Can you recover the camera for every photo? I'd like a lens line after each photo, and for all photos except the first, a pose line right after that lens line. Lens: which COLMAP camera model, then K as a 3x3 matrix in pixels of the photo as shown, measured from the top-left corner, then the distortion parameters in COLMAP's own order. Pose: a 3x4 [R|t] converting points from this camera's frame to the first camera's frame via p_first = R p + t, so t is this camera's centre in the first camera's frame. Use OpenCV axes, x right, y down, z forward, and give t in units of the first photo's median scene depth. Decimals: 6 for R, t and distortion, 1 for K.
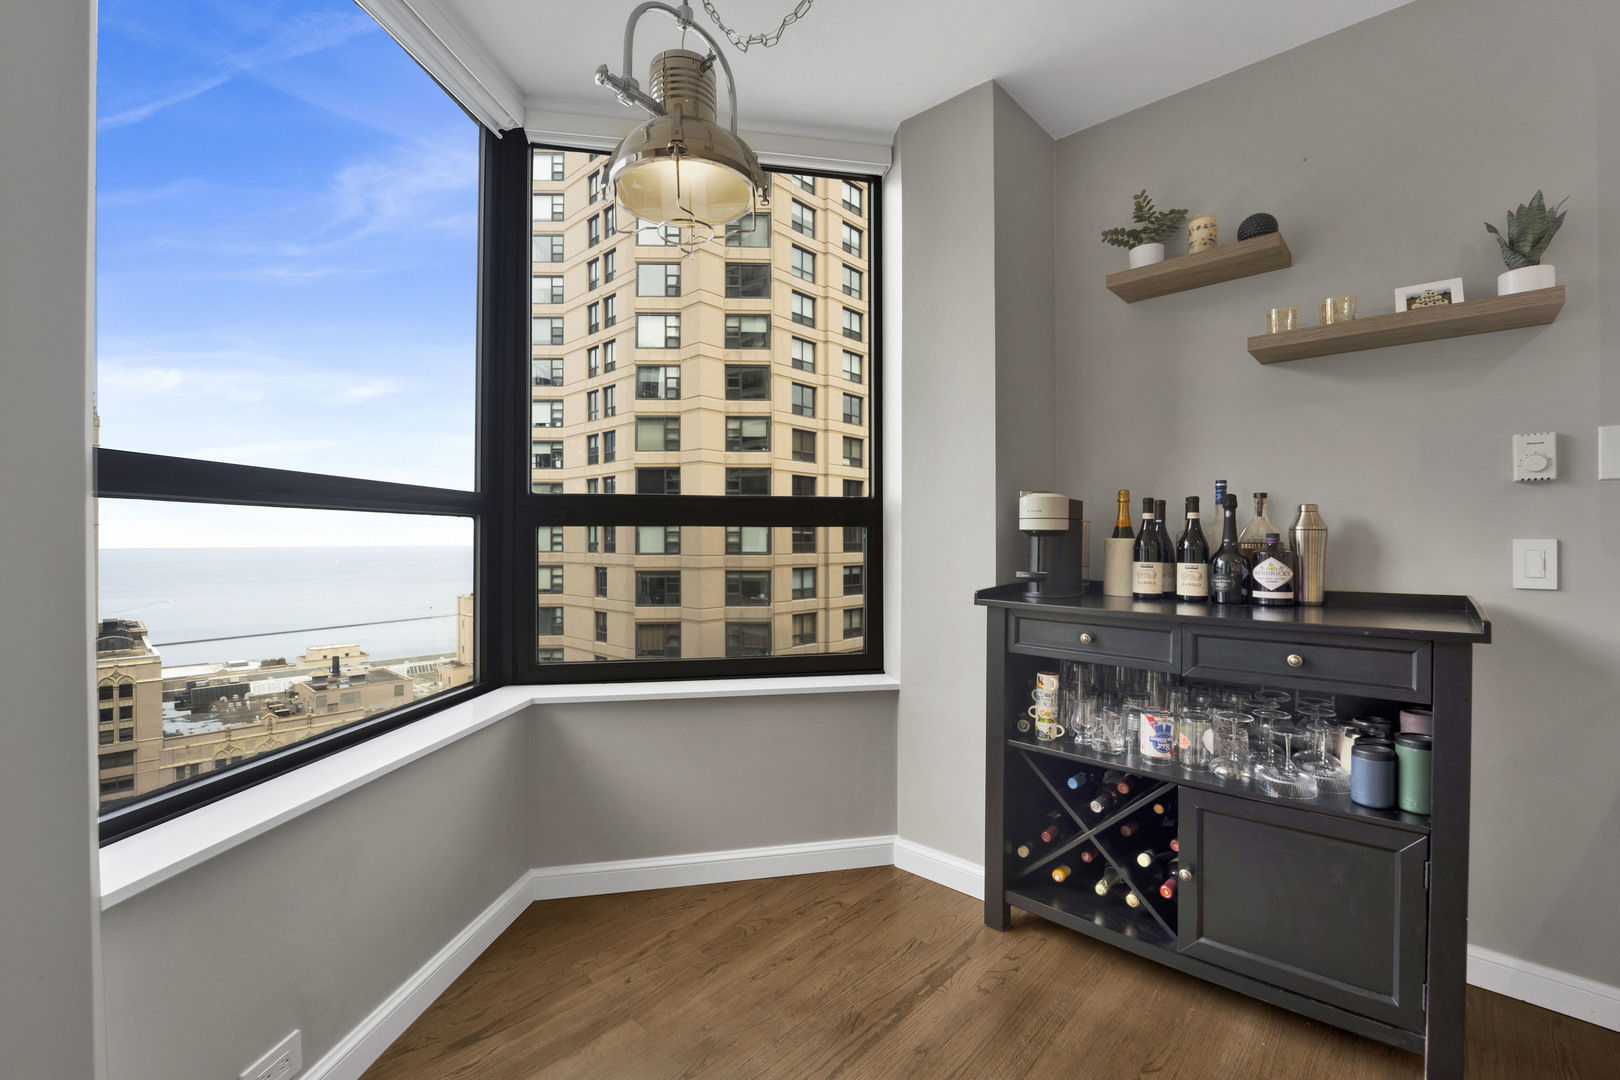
lens RADIAL K [[685.3, 0, 799.1], [0, 685.3, 536.2], [0, 0, 1]] dist [-0.015923, -0.000628]
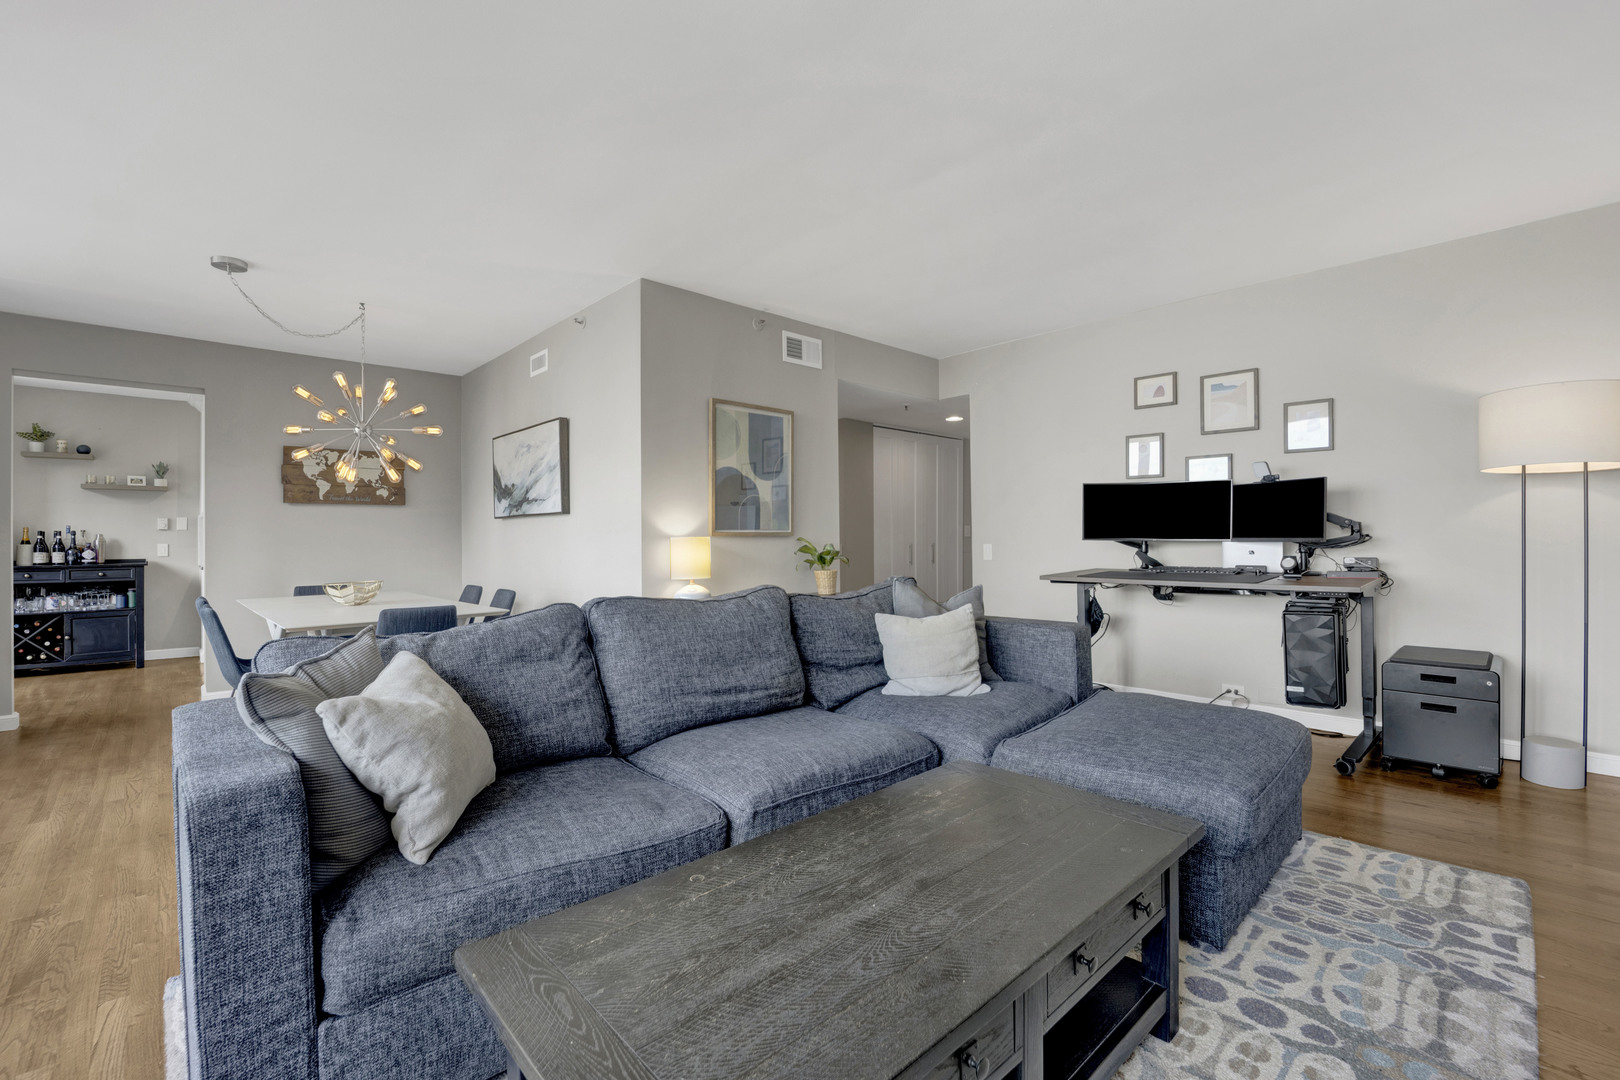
lens RADIAL K [[685.3, 0, 798.8], [0, 685.3, 535.9], [0, 0, 1]] dist [-0.015923, -0.000628]
pose [[0.063879, 0.003802, 0.997950, -2.346314], [0.001984, 0.999990, -0.003937, -0.017639], [-0.997956, 0.002231, 0.063871, -2.658546]]
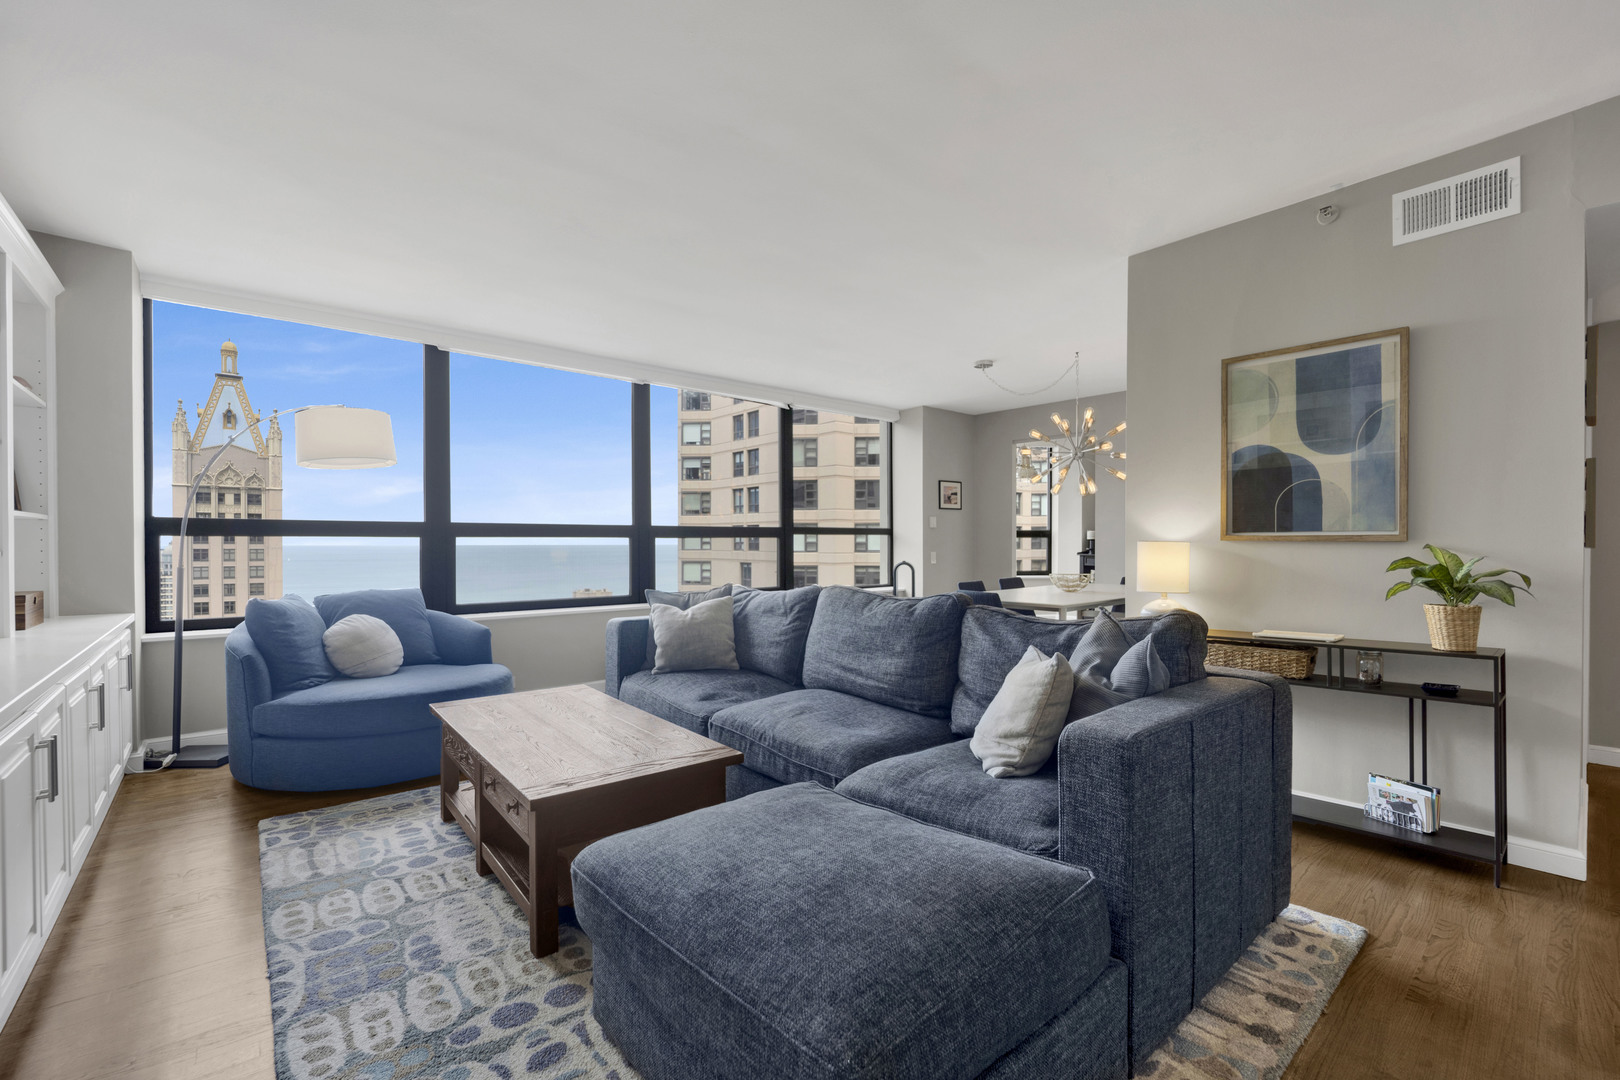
lens RADIAL K [[685.3, 0, 814.4], [0, 685.3, 538.3], [0, 0, 1]] dist [-0.015923, -0.000628]
pose [[0.994684, -0.000716, -0.102975, -1.075400], [0.001109, 0.999992, 0.003757, -0.037615], [0.102971, -0.003851, 0.994677, -3.922764]]
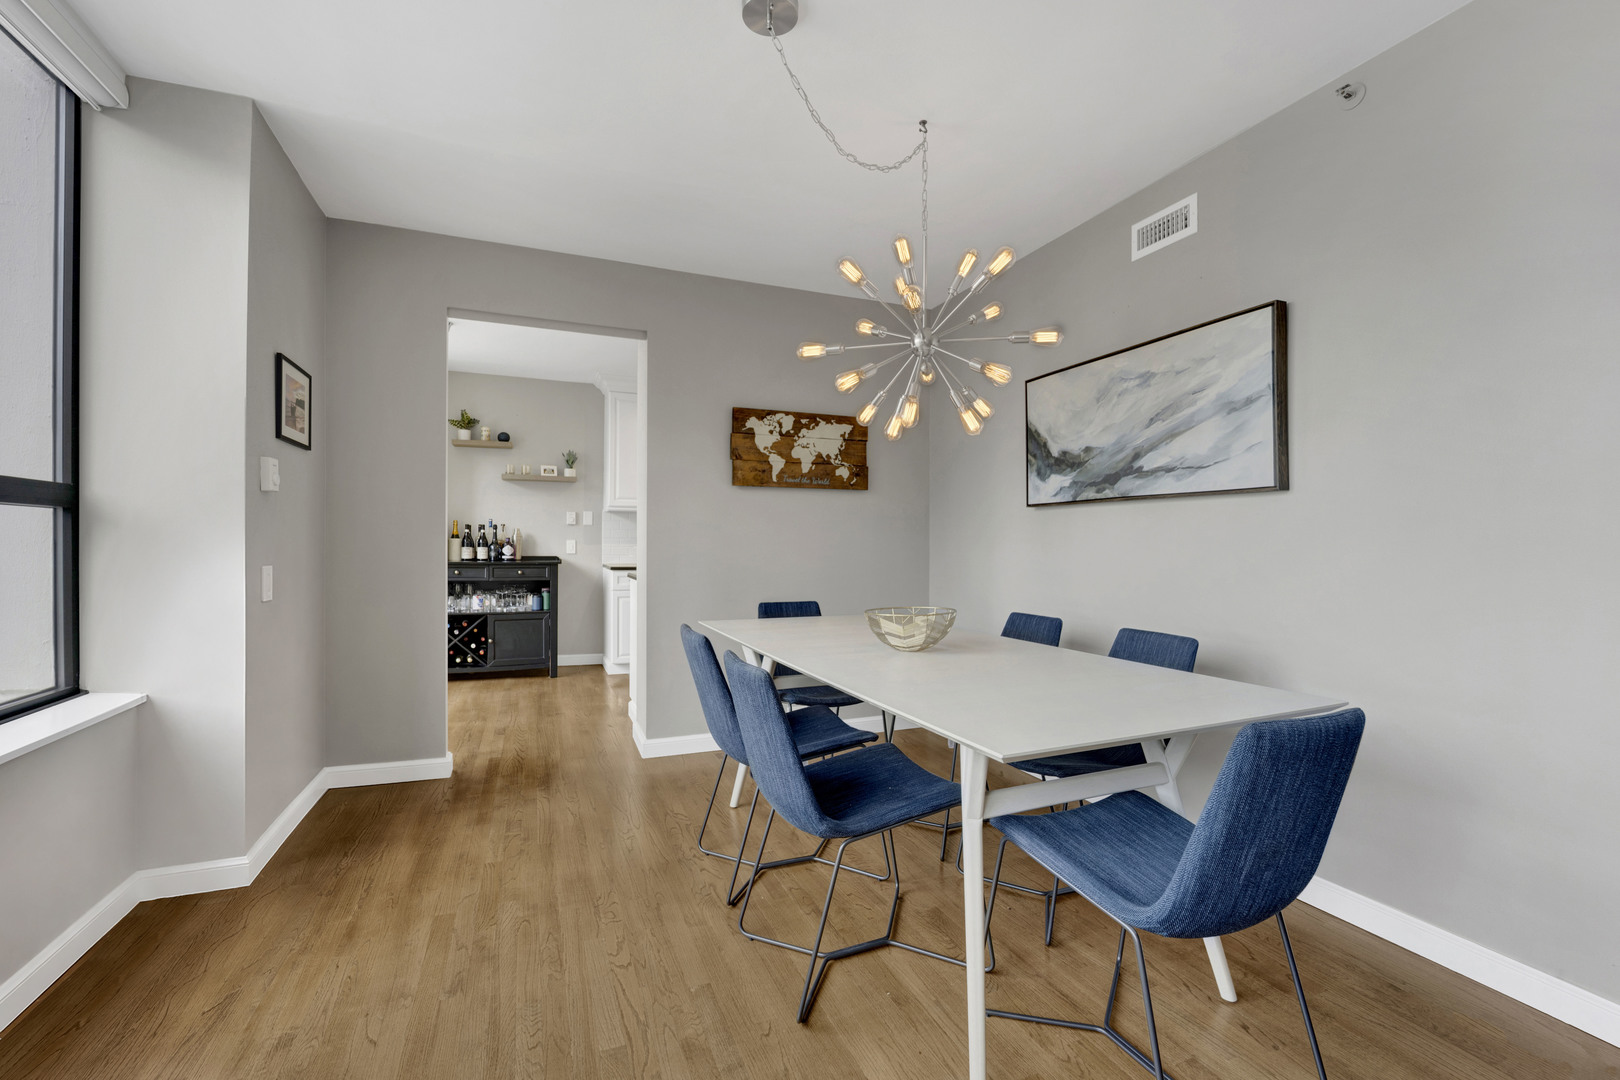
lens RADIAL K [[685.3, 0, 825.2], [0, 685.3, 551.6], [0, 0, 1]] dist [-0.015923, -0.000628]
pose [[0.404310, -0.008359, 0.914584, -1.545102], [-0.012649, 0.999812, 0.014729, -0.004886], [-0.914534, -0.017523, 0.404128, -1.562424]]
